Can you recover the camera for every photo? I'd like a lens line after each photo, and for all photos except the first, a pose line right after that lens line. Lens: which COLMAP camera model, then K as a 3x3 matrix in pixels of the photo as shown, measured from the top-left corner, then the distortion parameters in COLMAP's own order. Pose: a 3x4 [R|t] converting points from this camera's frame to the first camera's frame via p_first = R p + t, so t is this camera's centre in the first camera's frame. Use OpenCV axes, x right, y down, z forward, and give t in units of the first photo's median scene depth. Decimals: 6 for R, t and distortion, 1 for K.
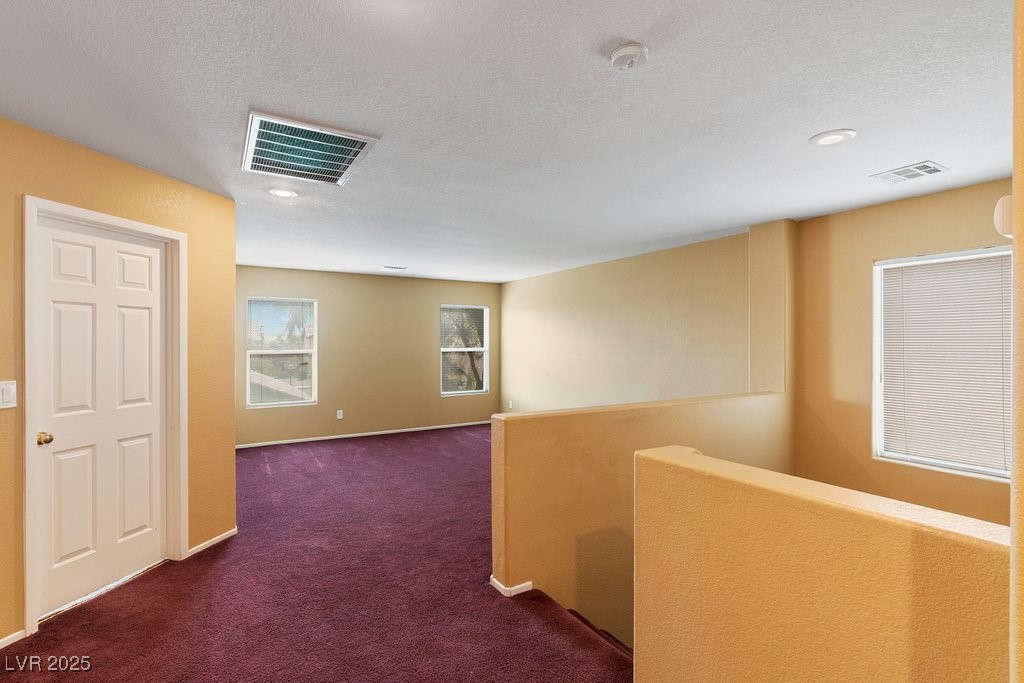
lens RADIAL K [[492.6, 0, 500.1], [0, 492.6, 342.2], [0, 0, 1]] dist [-0.001877, 0.000053]
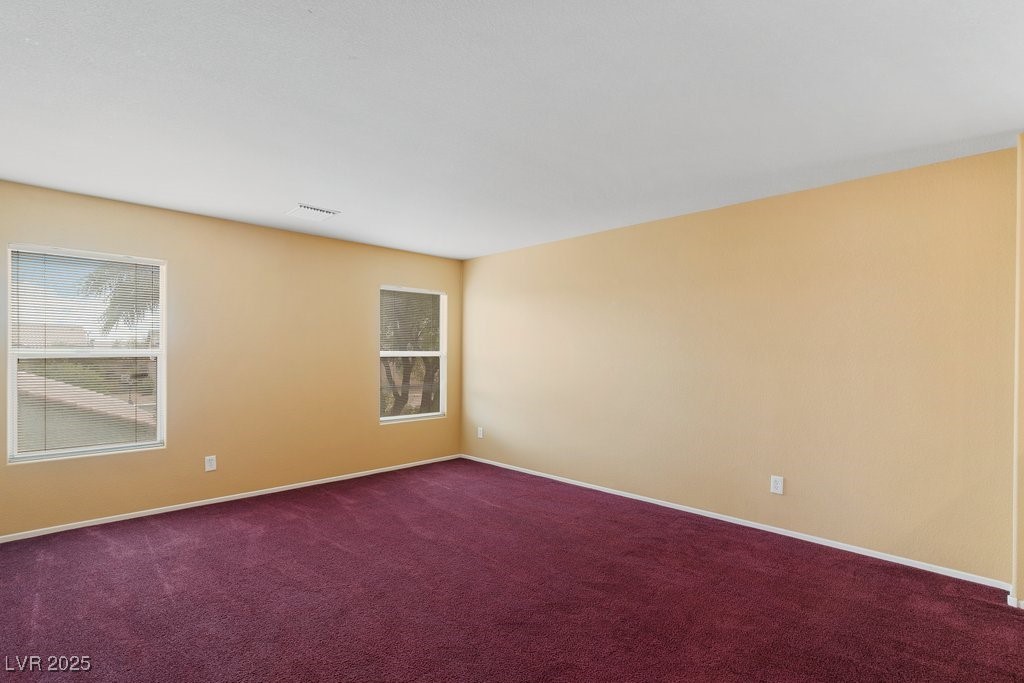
lens RADIAL K [[489.0, 0, 497.0], [0, 489.0, 359.9], [0, 0, 1]] dist [0.004095, 0.001040]
pose [[0.971537, 0.005717, 0.236820, -0.140513], [-0.009077, 0.999873, 0.013099, 0.016095], [-0.236715, -0.014876, 0.971465, 0.376517]]
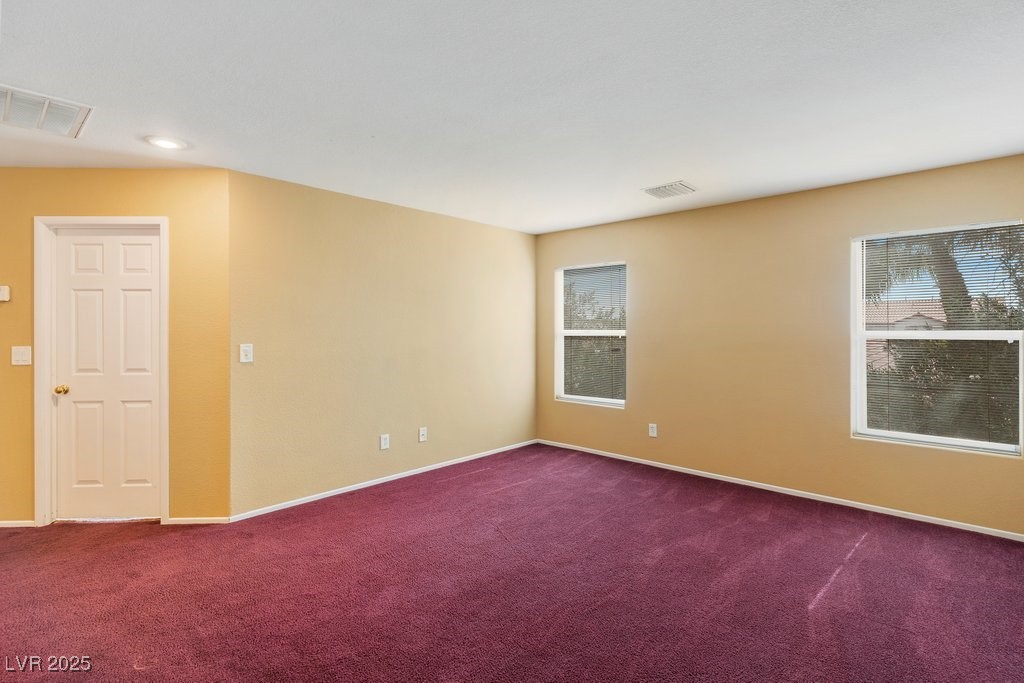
lens RADIAL K [[499.7, 0, 511.2], [0, 499.7, 323.7], [0, 0, 1]] dist [-0.000293, -0.000217]
pose [[0.276853, -0.005369, -0.960897, 0.275056], [0.002294, 0.999985, -0.004926, 0.007353], [0.960909, -0.000840, 0.276861, 0.652668]]
